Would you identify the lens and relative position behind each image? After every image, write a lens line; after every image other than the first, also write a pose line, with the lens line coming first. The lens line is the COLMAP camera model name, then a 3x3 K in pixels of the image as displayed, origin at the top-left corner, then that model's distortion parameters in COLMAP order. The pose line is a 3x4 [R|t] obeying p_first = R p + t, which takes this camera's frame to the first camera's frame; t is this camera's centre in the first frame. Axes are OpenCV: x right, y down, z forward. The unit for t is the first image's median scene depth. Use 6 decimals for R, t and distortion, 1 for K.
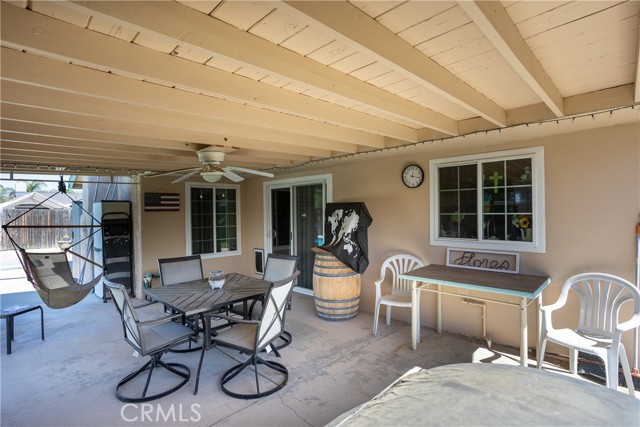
lens RADIAL K [[315.6, 0, 320.0], [0, 315.6, 213.5], [0, 0, 1]] dist [-0.048107, 0.037630]
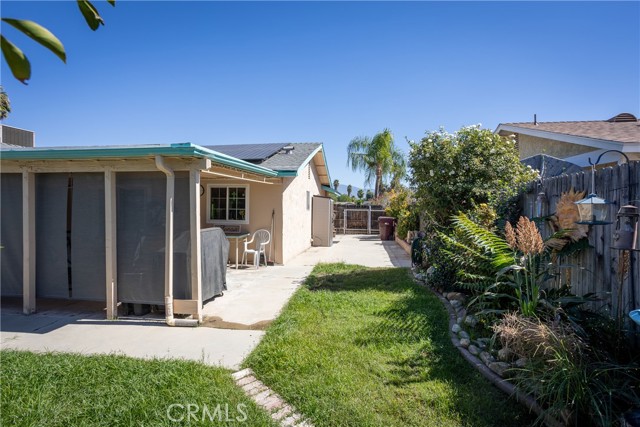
lens RADIAL K [[315.6, 0, 320.0], [0, 315.6, 213.5], [0, 0, 1]] dist [-0.048107, 0.037630]
pose [[0.803042, 0.011033, 0.595820, -0.342928], [-0.016850, 0.999849, 0.004196, 0.012943], [-0.595684, -0.013409, 0.803107, -1.332051]]
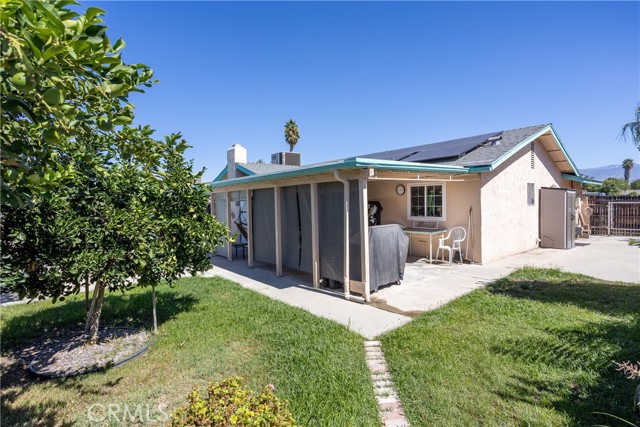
lens RADIAL K [[315.6, 0, 320.0], [0, 315.6, 213.5], [0, 0, 1]] dist [-0.048107, 0.037630]
pose [[0.995634, 0.002167, -0.093313, -0.092658], [0.000499, 0.999593, 0.028535, -0.013250], [0.093337, -0.028457, 0.995228, -1.580004]]
